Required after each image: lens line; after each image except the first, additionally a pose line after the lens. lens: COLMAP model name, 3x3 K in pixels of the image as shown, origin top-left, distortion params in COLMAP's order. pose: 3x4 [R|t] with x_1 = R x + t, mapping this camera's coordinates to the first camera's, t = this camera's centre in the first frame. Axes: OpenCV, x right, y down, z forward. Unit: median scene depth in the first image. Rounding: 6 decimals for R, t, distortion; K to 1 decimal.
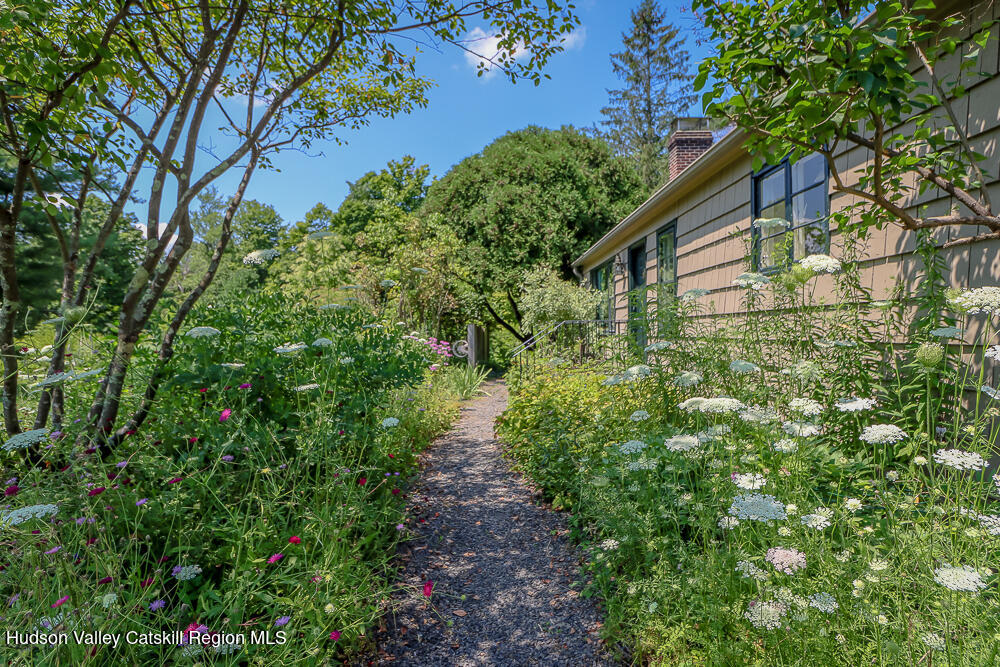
lens RADIAL K [[566.1, 0, 500.0], [0, 566.1, 333.5], [0, 0, 1]] dist [0.005158, 0.001219]
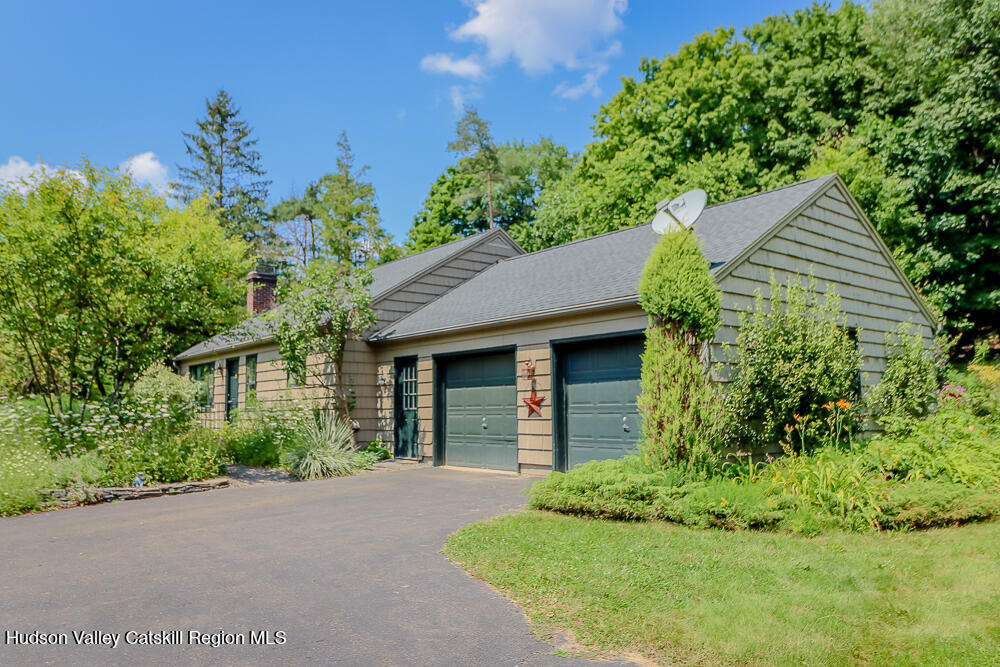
lens RADIAL K [[711.7, 0, 500.0], [0, 711.7, 333.5], [0, 0, 1]] dist [-0.003821, -0.001422]
pose [[0.789806, 0.059651, 0.610449, -0.303023], [0.010003, 0.993874, -0.110061, 0.011312], [-0.613275, 0.093034, 0.784372, -0.832674]]
